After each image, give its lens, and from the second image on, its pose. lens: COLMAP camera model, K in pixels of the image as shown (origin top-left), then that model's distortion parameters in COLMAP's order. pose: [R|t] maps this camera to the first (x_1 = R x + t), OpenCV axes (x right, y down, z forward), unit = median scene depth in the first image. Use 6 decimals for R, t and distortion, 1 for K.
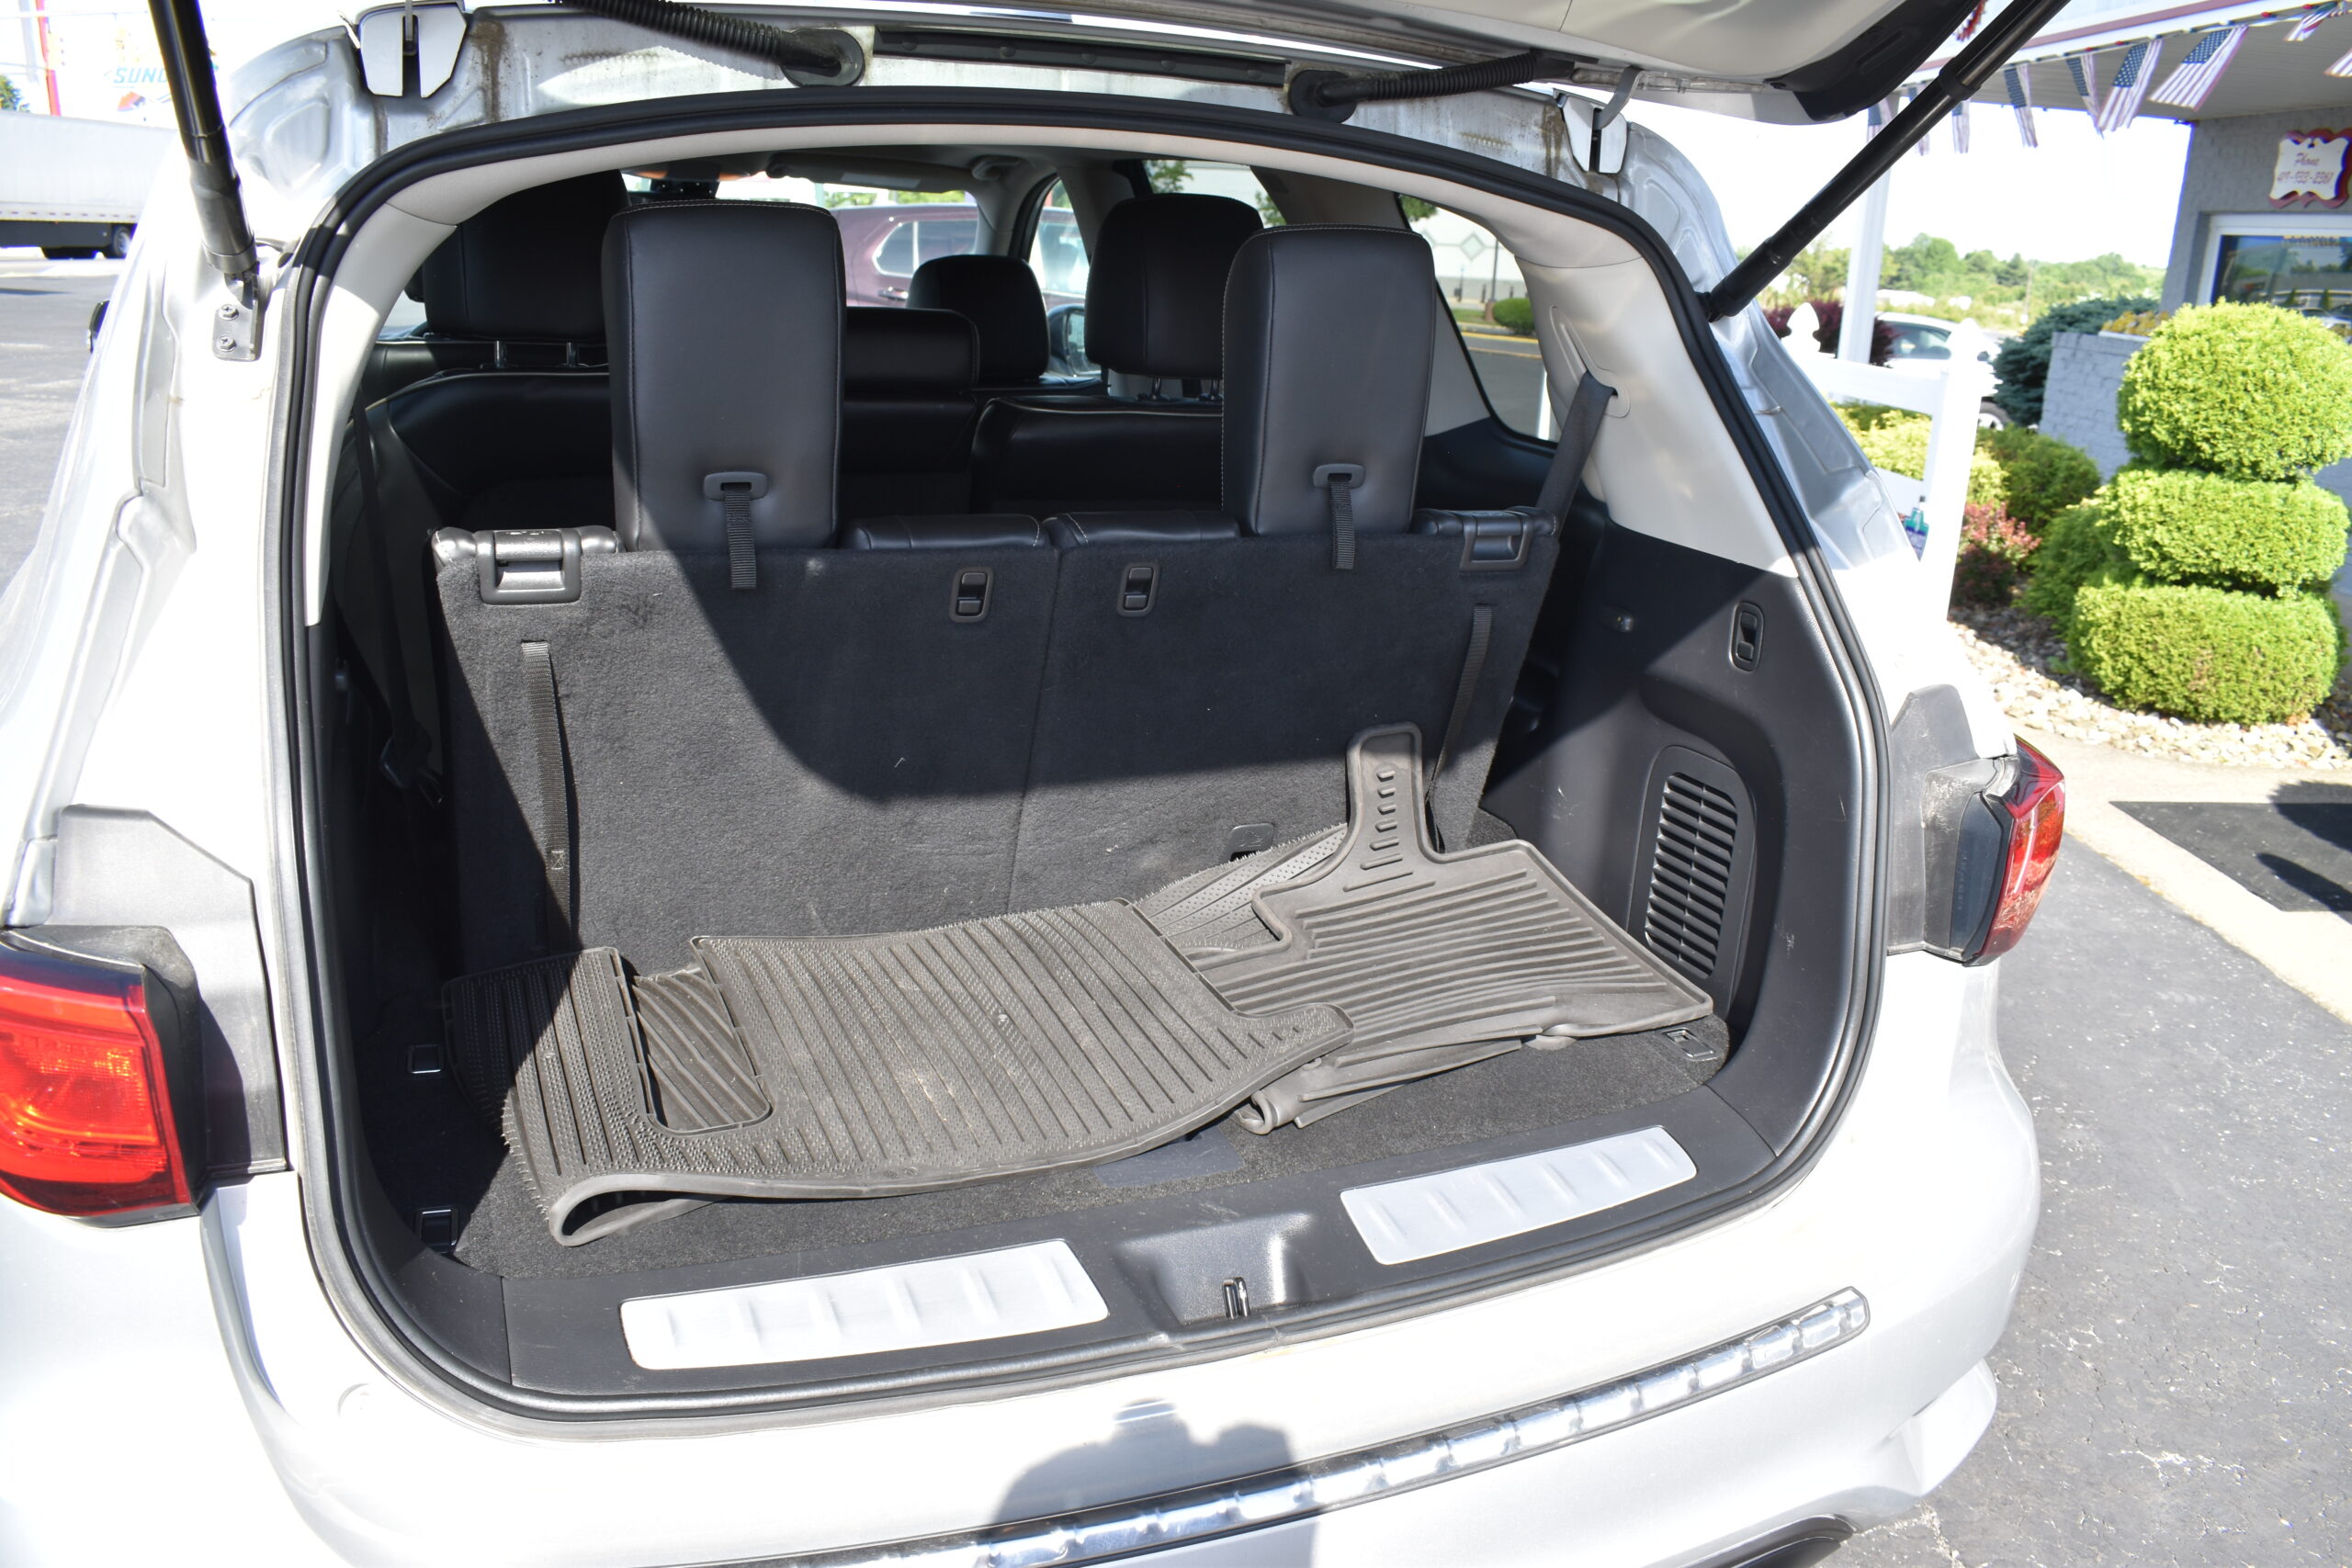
lens RADIAL K [[1826.1, 0, 1177.7], [0, 1826.1, 785.0], [0, 0, 1]] dist [-0.092780, 0.007020]
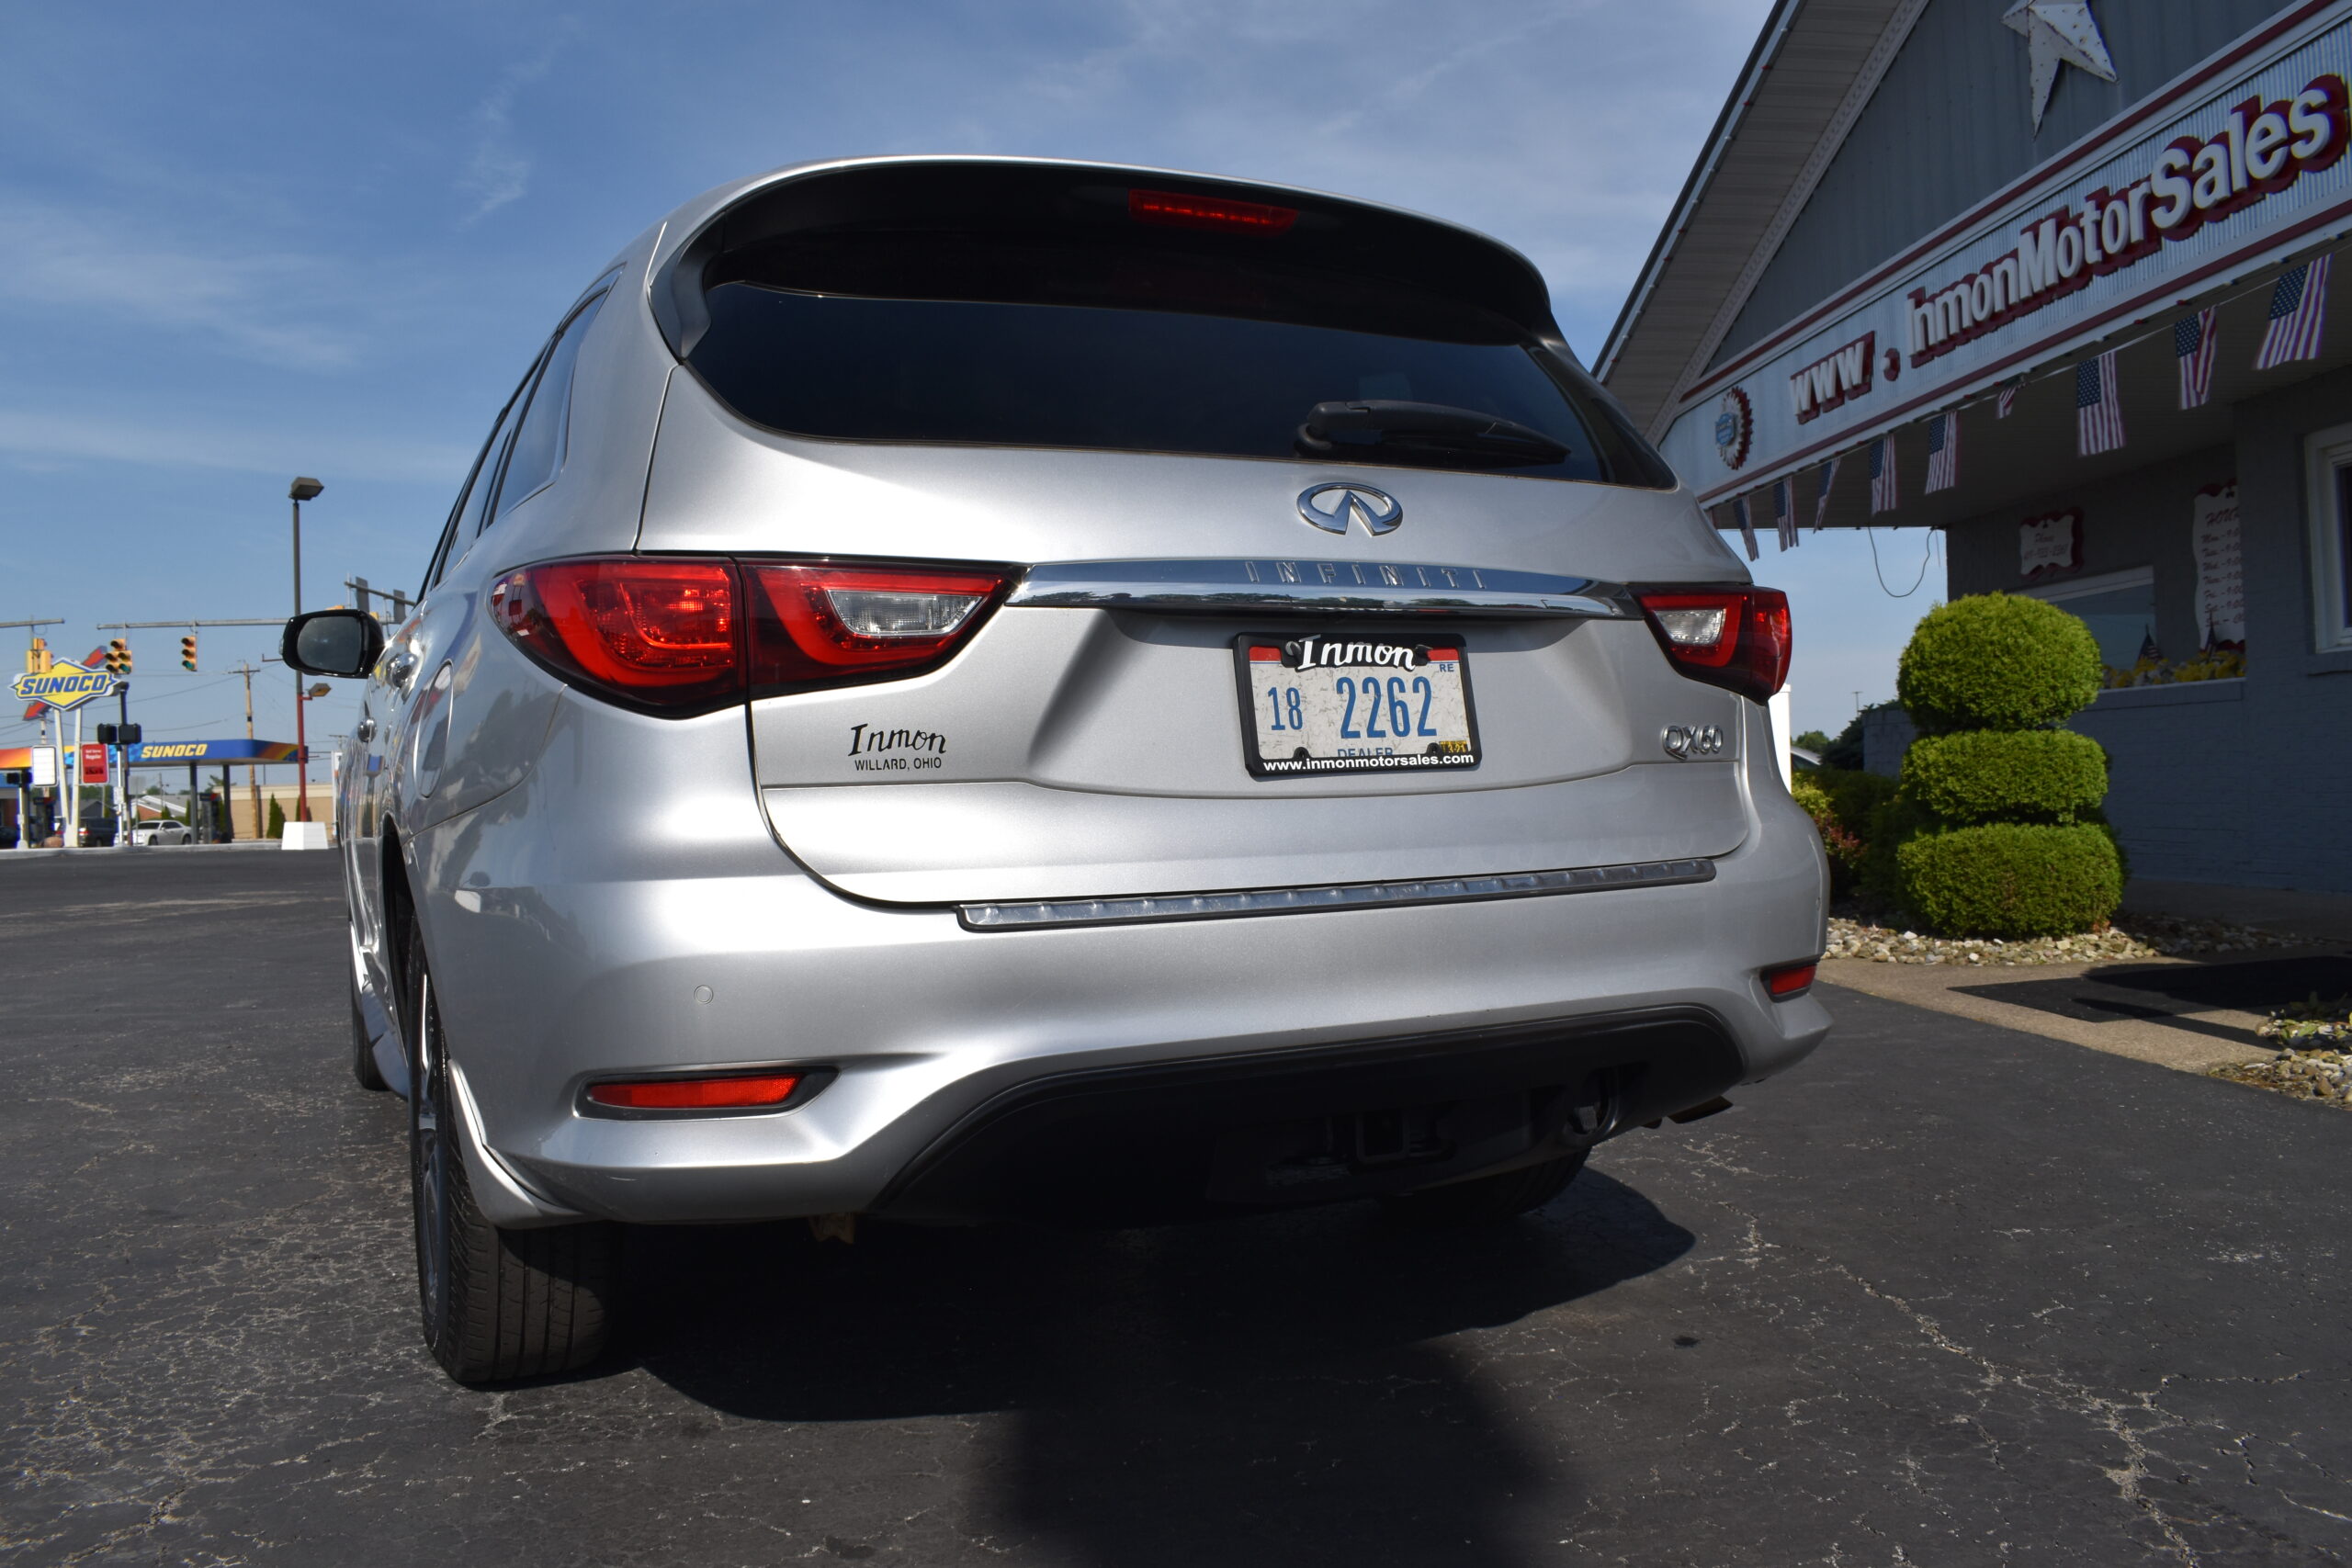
lens RADIAL K [[1826.1, 0, 1175.6], [0, 1826.1, 783.1], [0, 0, 1]] dist [-0.092780, 0.007020]
pose [[0.995100, -0.072366, 0.067379, -0.045787], [0.088989, 0.952495, -0.291263, 0.162836], [-0.043101, 0.295831, 0.954267, -0.128470]]
